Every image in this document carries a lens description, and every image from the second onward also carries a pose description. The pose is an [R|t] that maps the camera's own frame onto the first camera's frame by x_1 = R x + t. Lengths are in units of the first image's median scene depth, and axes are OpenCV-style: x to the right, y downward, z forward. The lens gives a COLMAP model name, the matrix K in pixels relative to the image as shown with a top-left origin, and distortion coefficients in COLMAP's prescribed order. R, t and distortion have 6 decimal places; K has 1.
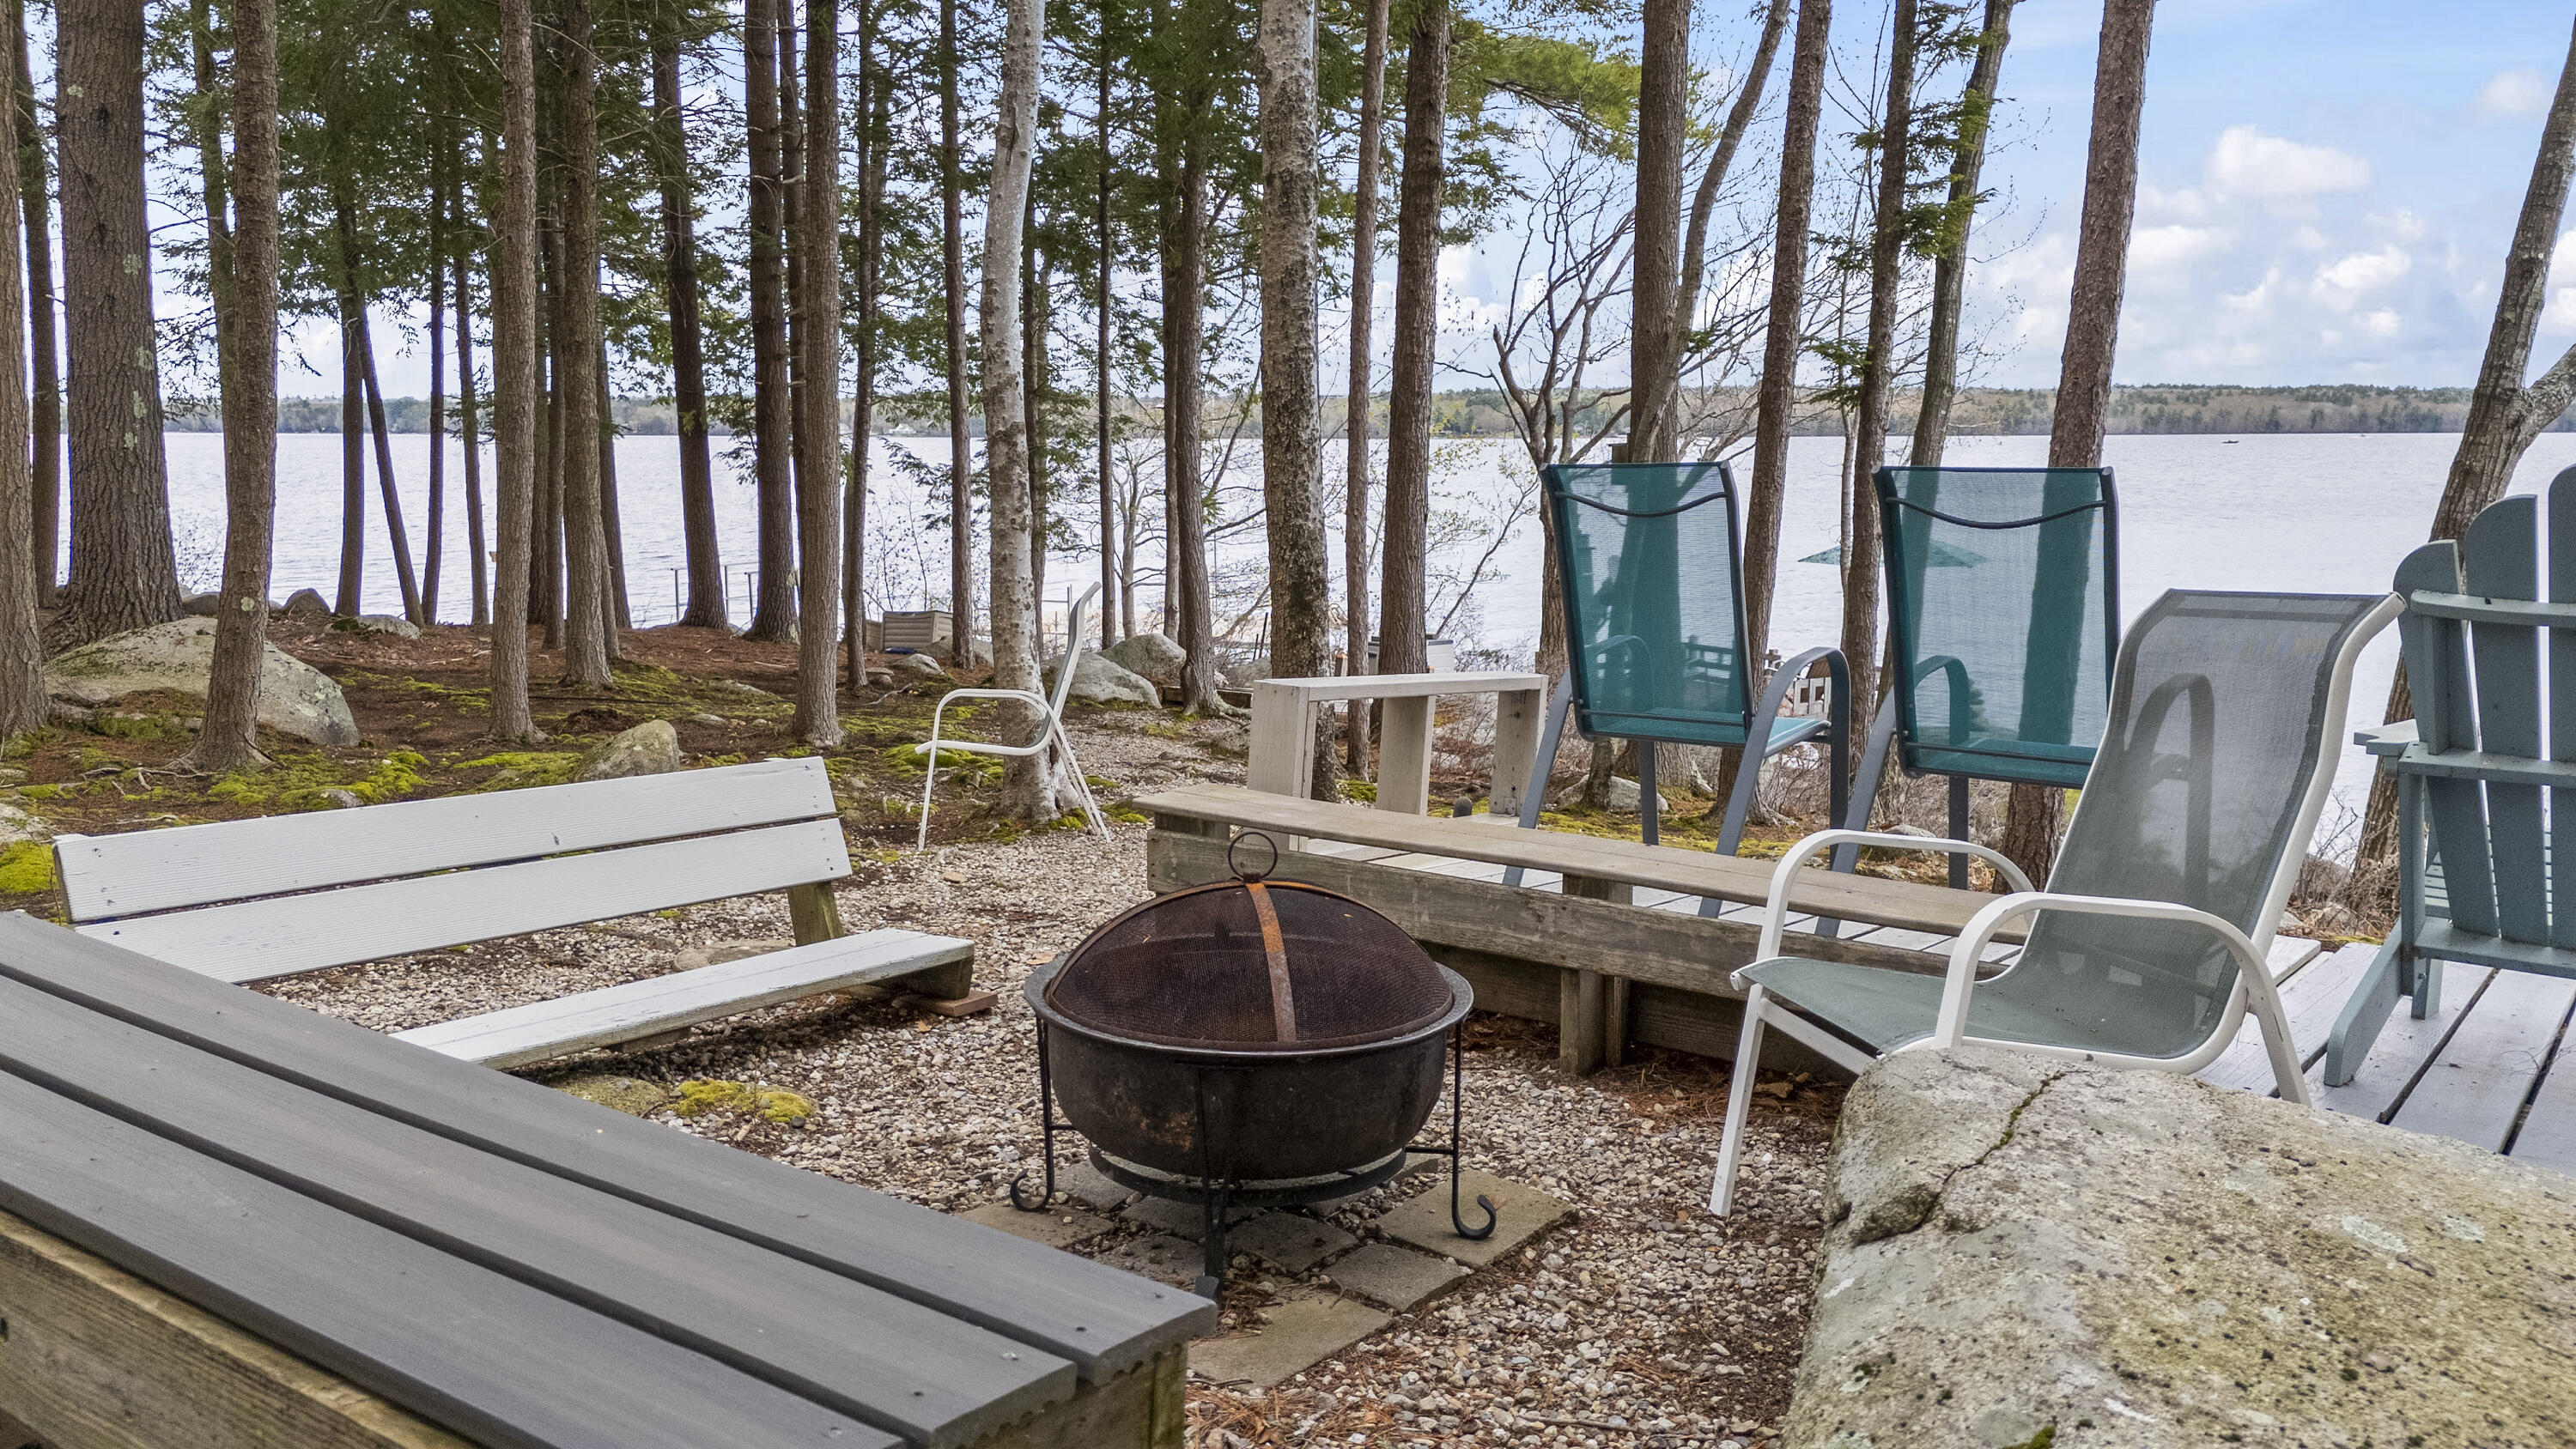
lens RADIAL K [[1880.9, 0, 1284.3], [0, 1880.9, 732.6], [0, 0, 1]] dist [0.084502, -0.079016]
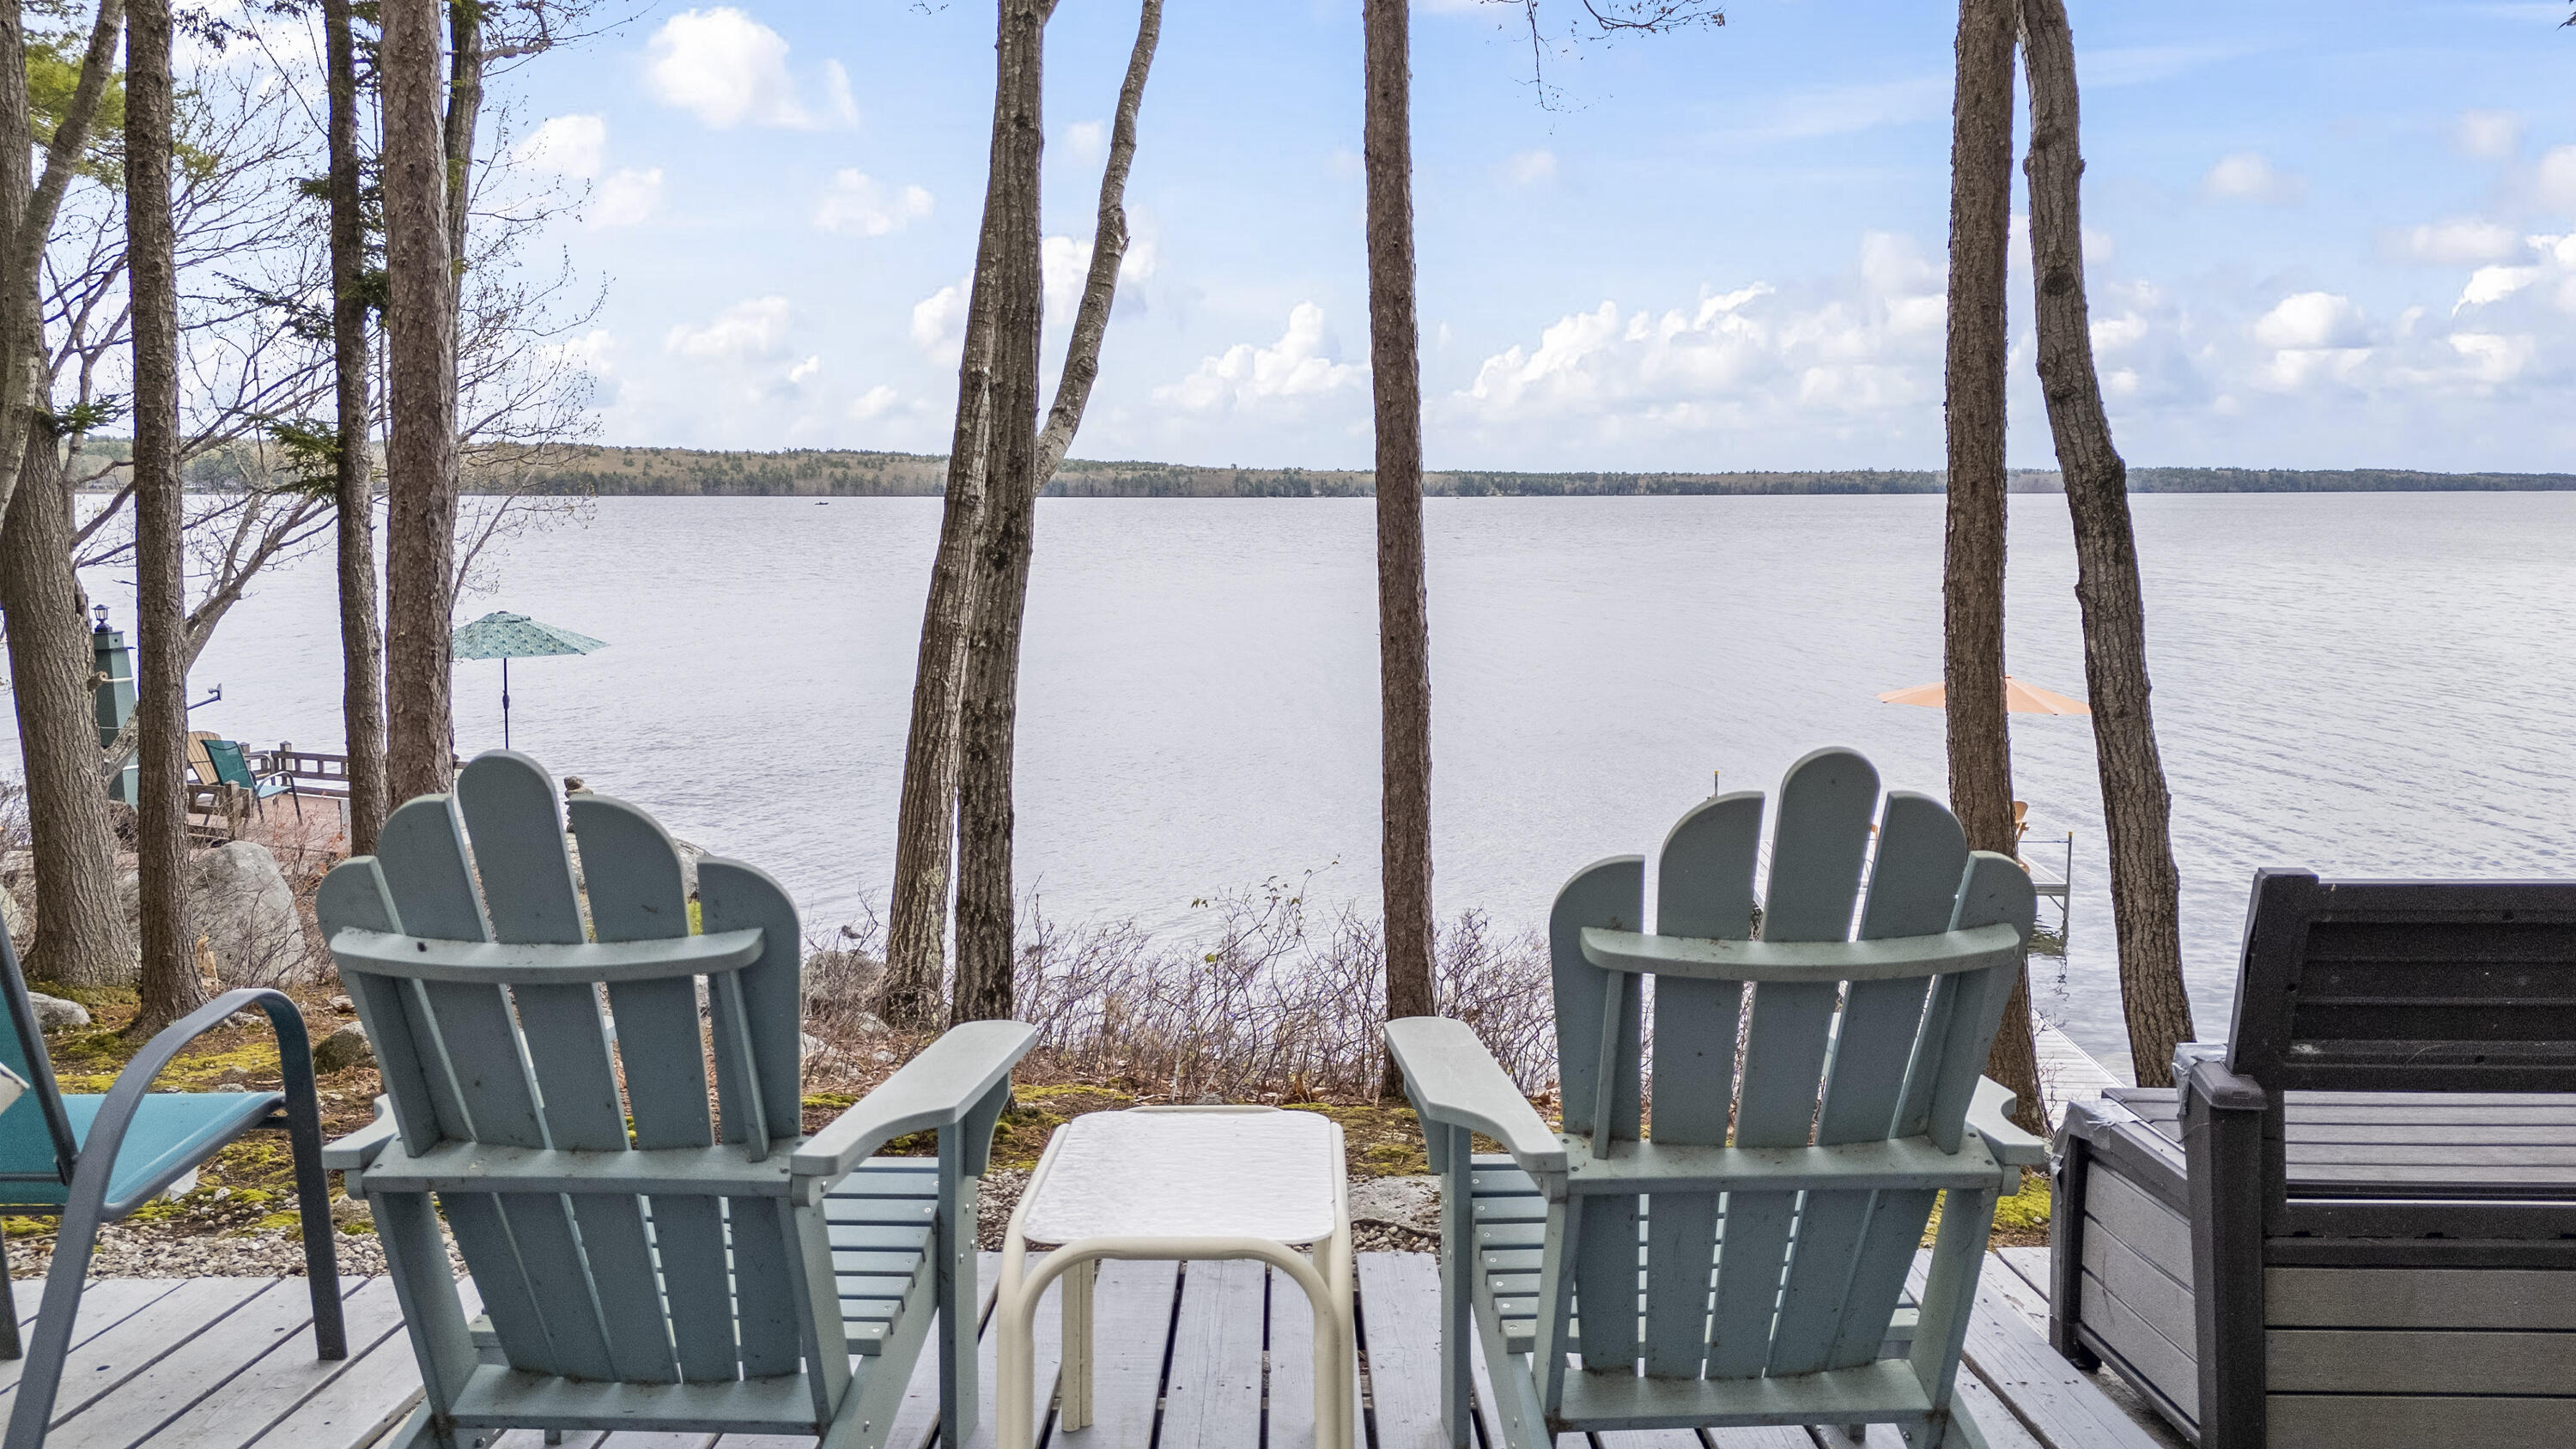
lens RADIAL K [[1880.9, 0, 1284.3], [0, 1880.9, 732.6], [0, 0, 1]] dist [0.084502, -0.079016]
pose [[0.795600, -0.076117, 0.601022, 0.120343], [0.094510, 0.995523, 0.000971, -0.029508], [-0.598405, 0.056030, 0.799232, 0.070947]]
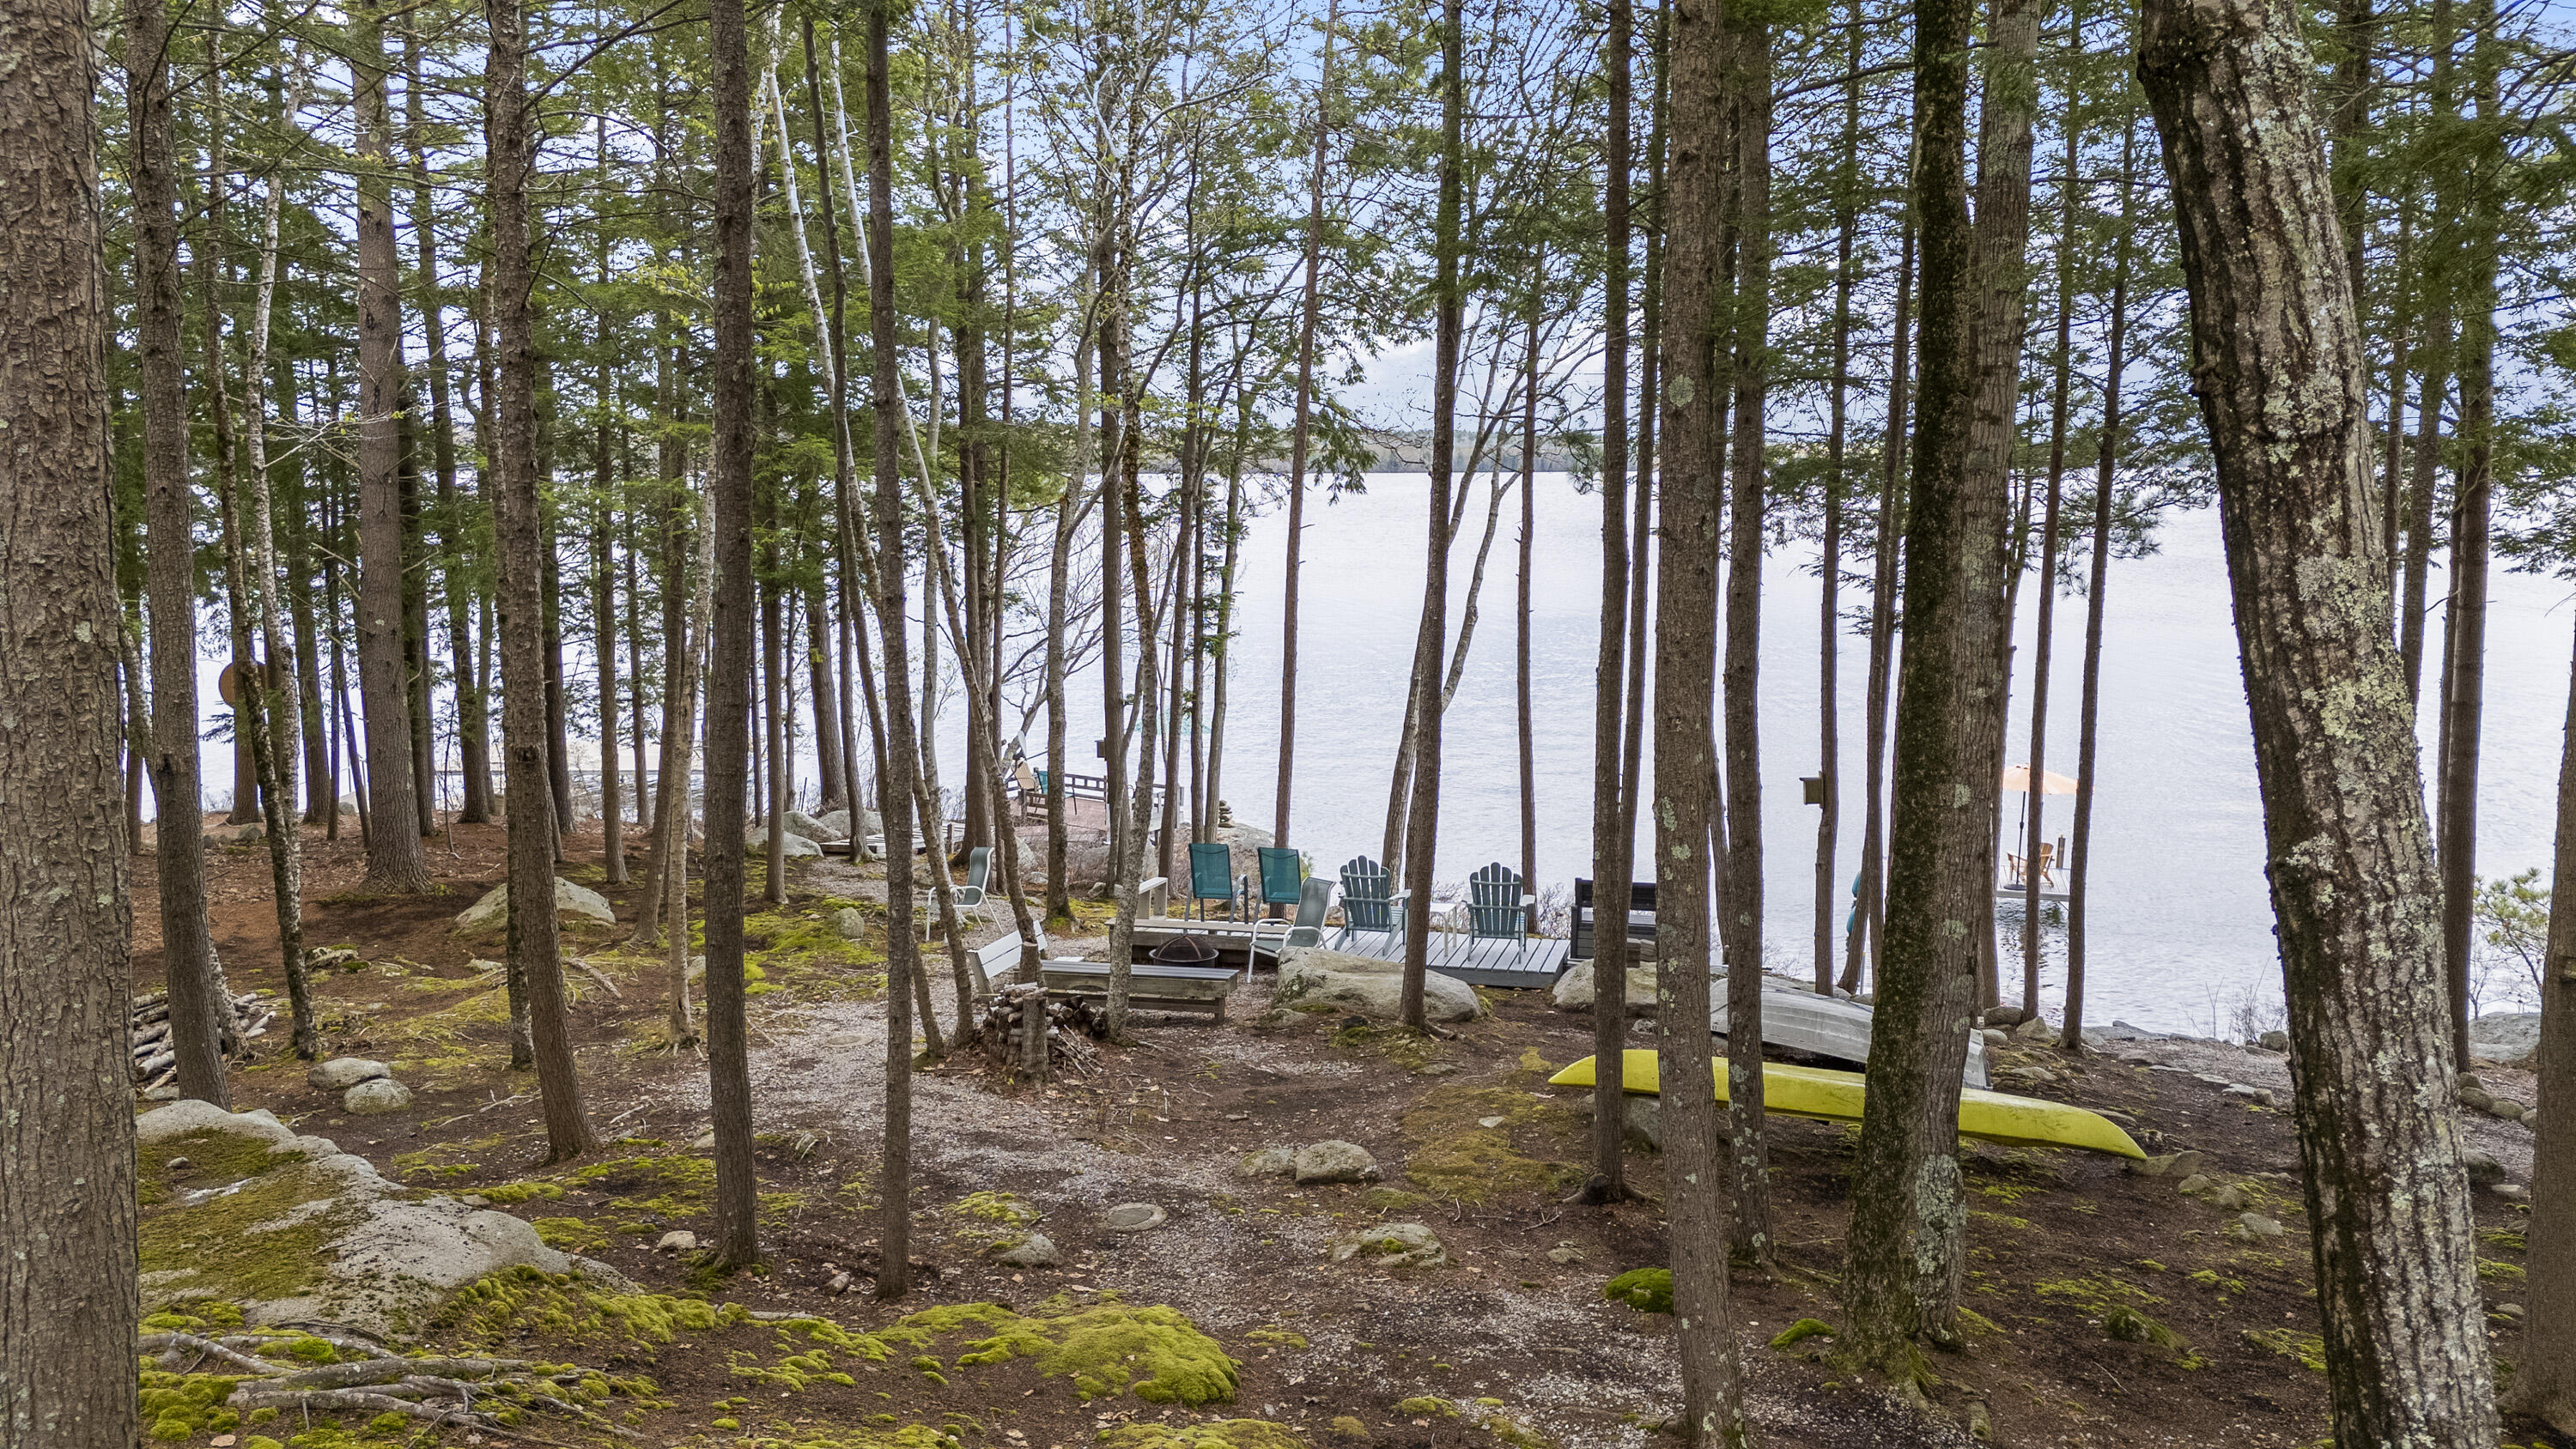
lens RADIAL K [[1880.9, 0, 1284.3], [0, 1880.9, 732.6], [0, 0, 1]] dist [0.084502, -0.079016]
pose [[0.915756, -0.057070, 0.397660, -0.536052], [0.063829, 0.997954, -0.003766, -0.138434], [-0.396631, 0.028831, 0.917525, -1.225028]]
